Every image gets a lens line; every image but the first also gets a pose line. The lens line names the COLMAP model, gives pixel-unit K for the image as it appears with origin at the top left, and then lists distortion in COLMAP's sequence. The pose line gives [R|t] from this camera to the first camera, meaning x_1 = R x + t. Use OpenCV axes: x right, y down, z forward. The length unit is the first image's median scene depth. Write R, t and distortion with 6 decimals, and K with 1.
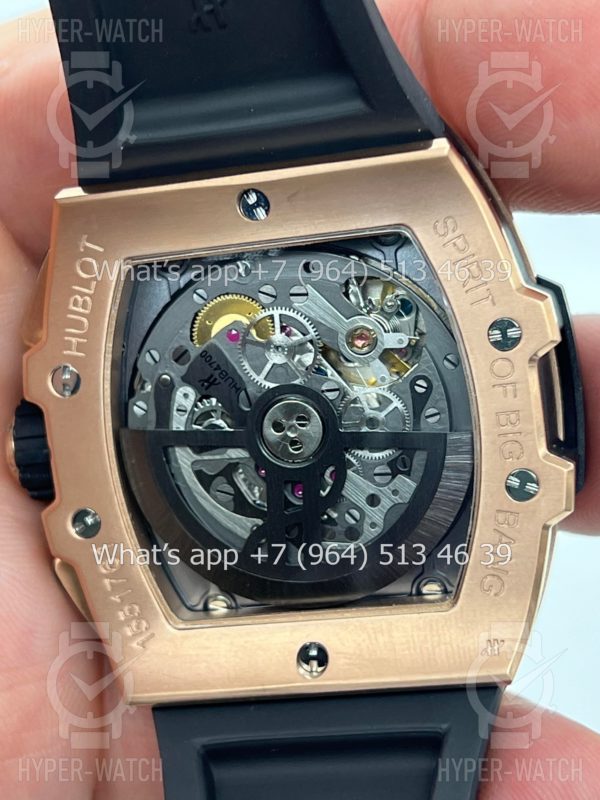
lens RADIAL K [[1905.4, 0, 300.4], [0, 1905.4, 400.8], [0, 0, 1]] dist [0.228262, 0.000000]
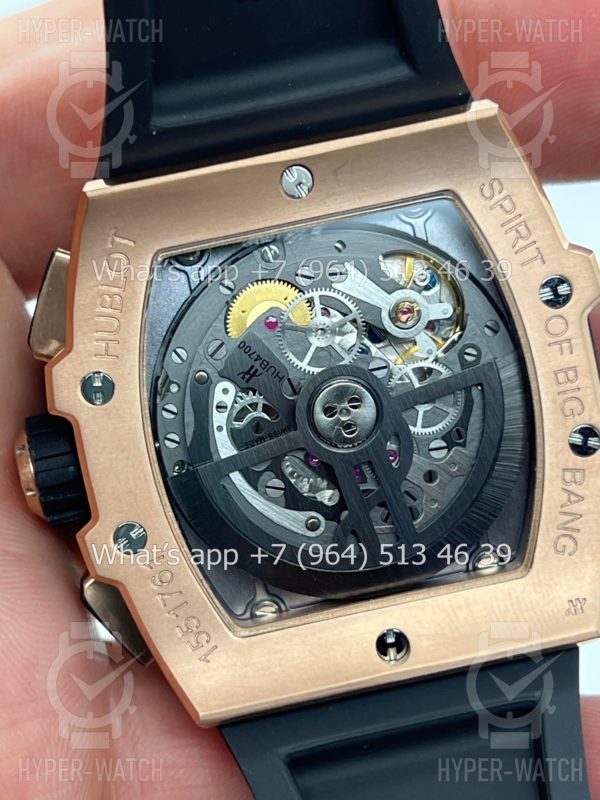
lens RADIAL K [[1905.4, 0, 299.8], [0, 1905.4, 399.0], [0, 0, 1]] dist [0.228262, 0.000000]
pose [[0.953300, -0.099984, 0.284997, -0.301699], [0.112520, 0.993257, -0.027913, 0.032525], [-0.280284, 0.058678, 0.958122, 0.079100]]
